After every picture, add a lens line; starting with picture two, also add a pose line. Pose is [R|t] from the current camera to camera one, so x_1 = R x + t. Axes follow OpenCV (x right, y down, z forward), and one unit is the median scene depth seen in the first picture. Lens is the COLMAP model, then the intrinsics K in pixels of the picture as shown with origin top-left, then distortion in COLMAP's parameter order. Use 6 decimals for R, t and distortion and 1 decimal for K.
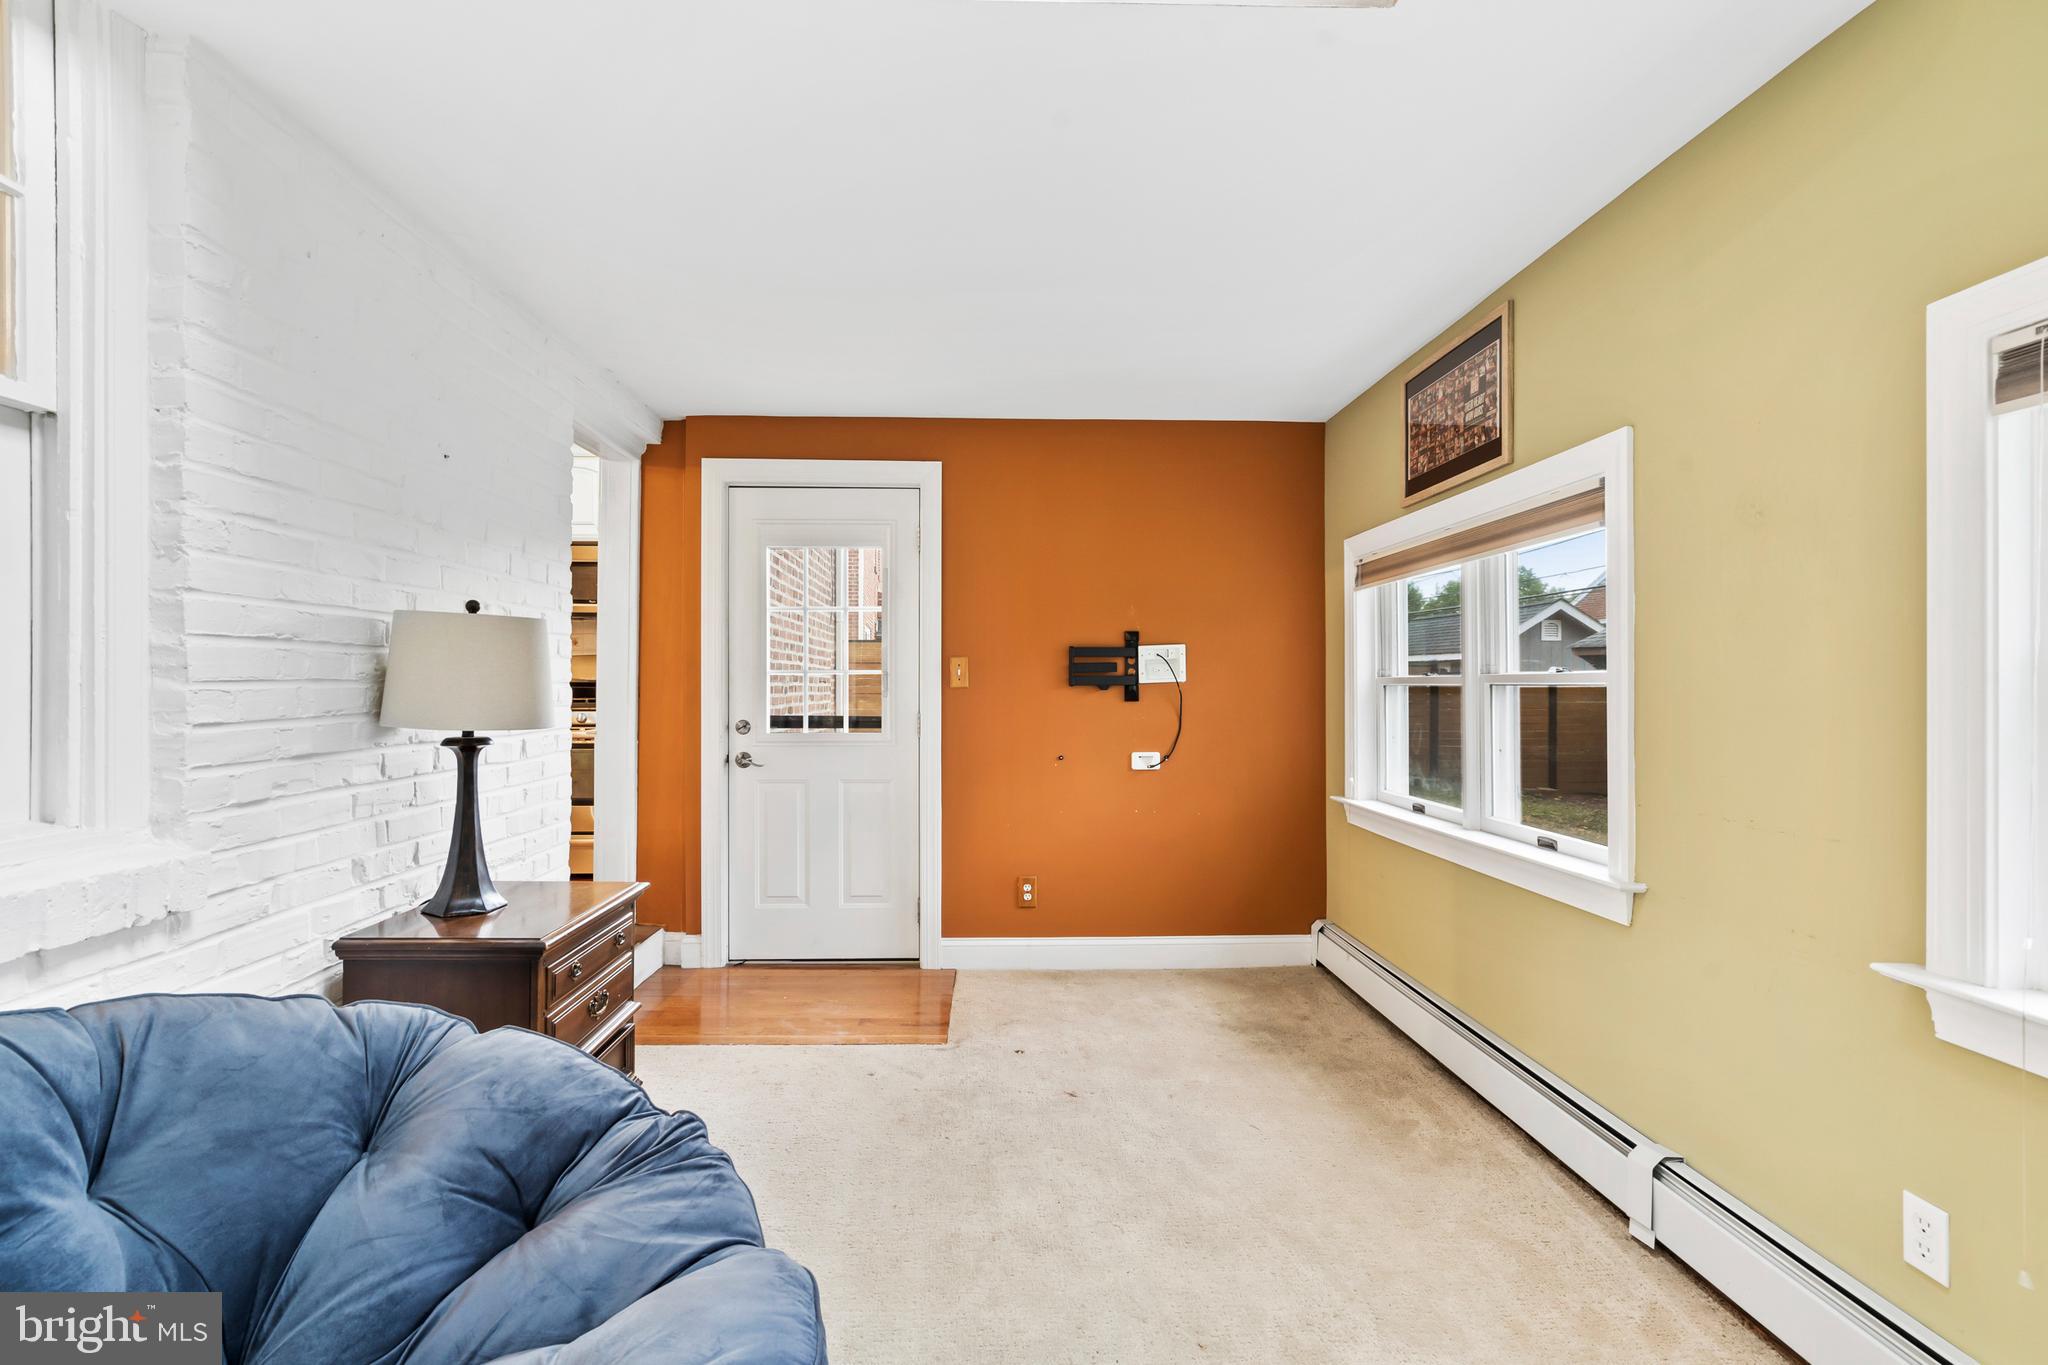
lens RADIAL K [[984.9, 0, 1024.0], [0, 984.9, 682.5], [0, 0, 1]] dist [-0.000883, -0.000117]
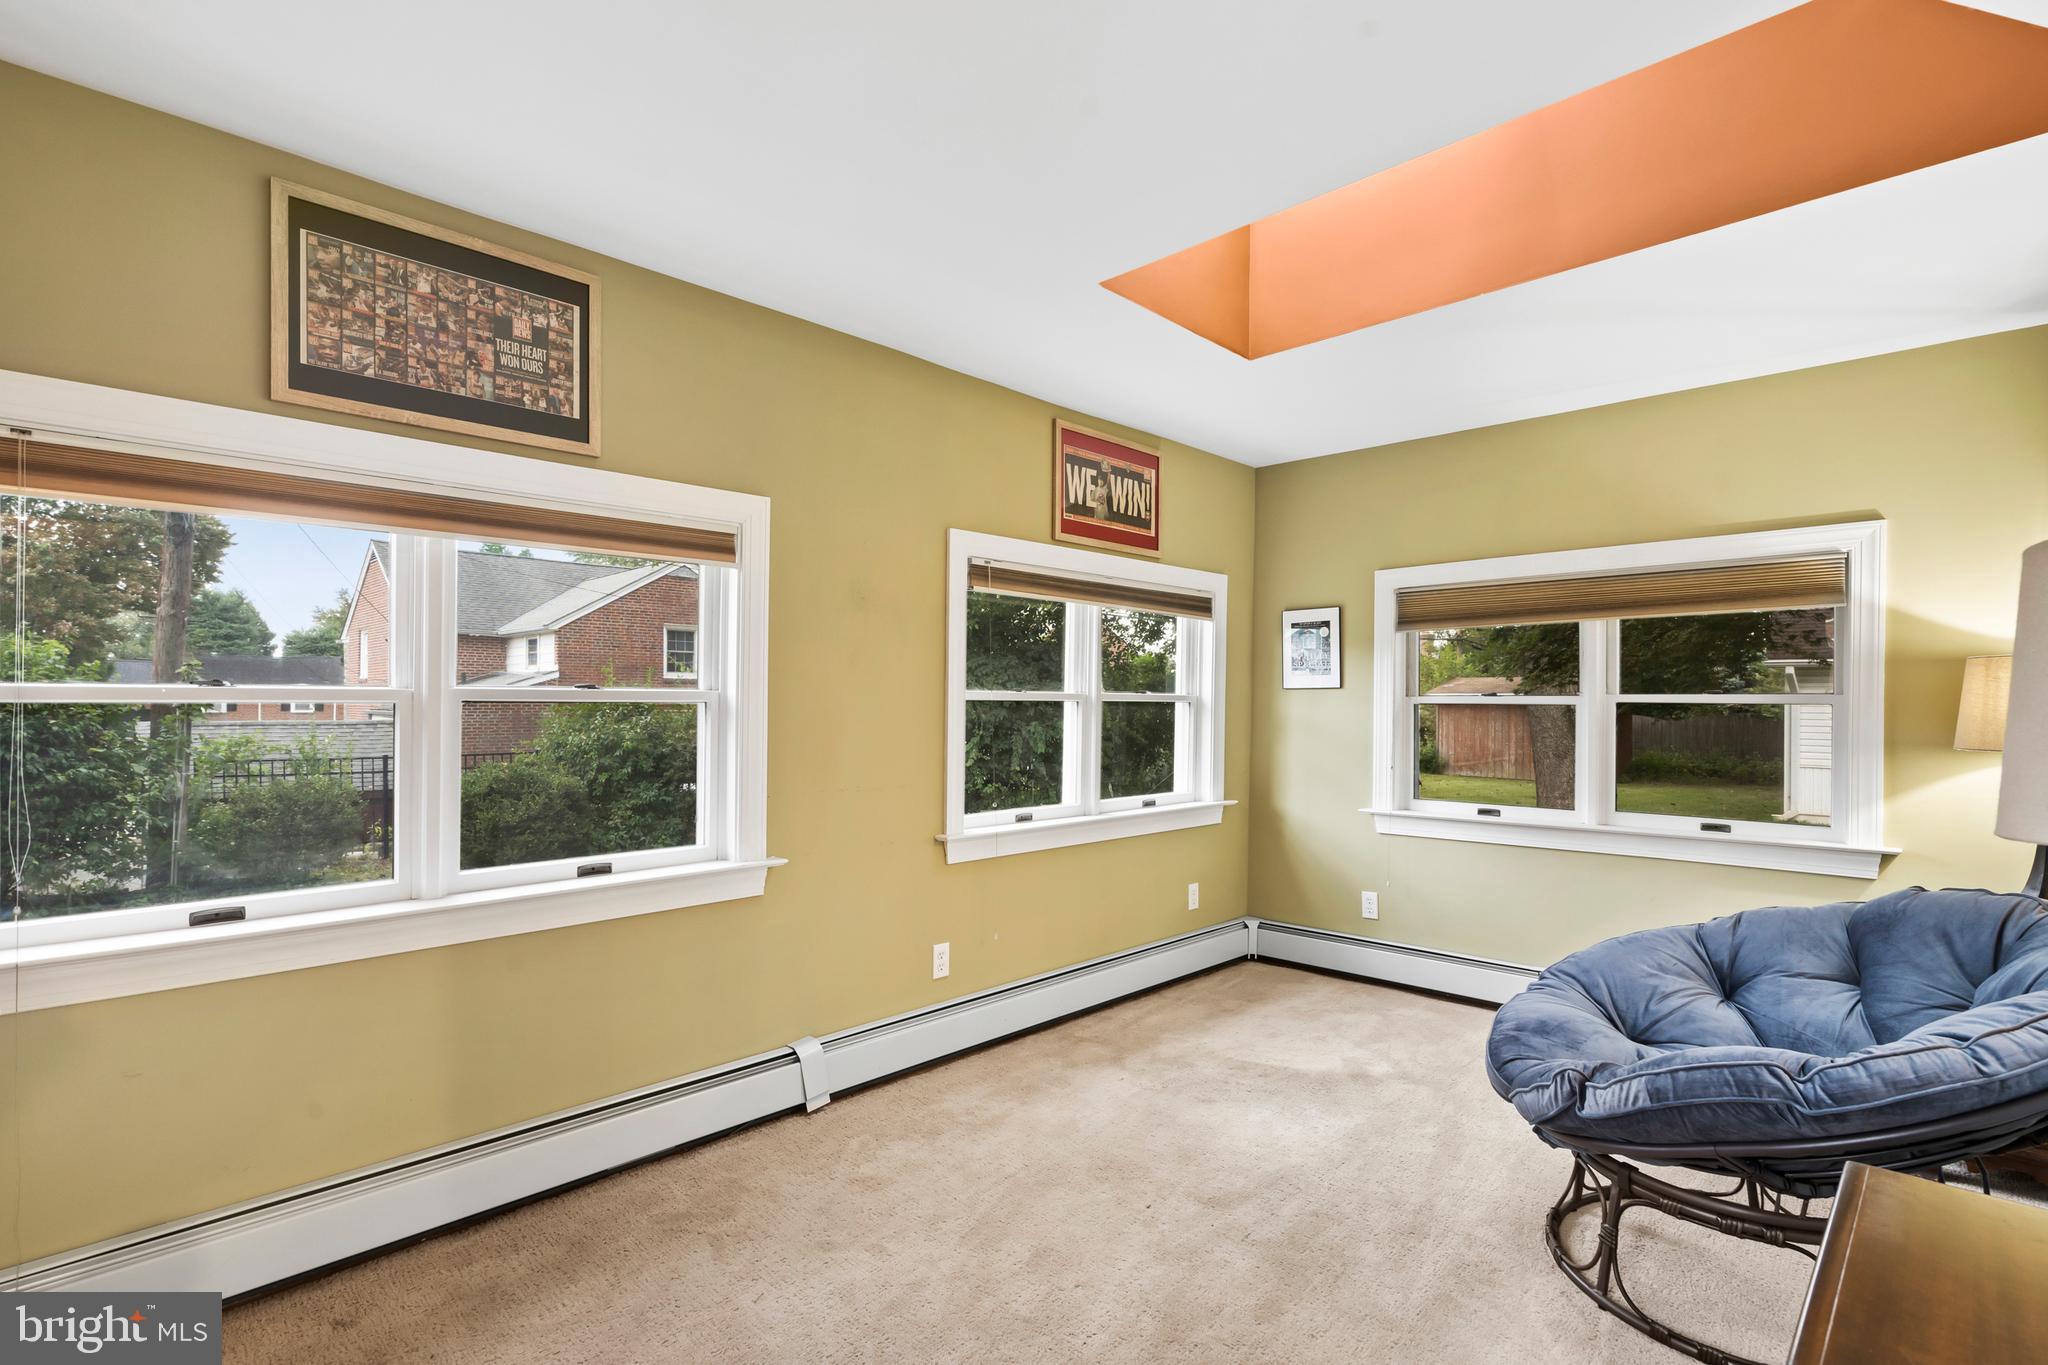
lens RADIAL K [[945.8, 0, 1026.8], [0, 945.8, 698.2], [0, 0, 1]] dist [-0.001526, -0.000309]
pose [[-0.681140, -0.002435, 0.732149, -0.419473], [-0.006726, 0.999973, -0.002932, -0.001563], [-0.732122, -0.006922, -0.681138, 1.327879]]
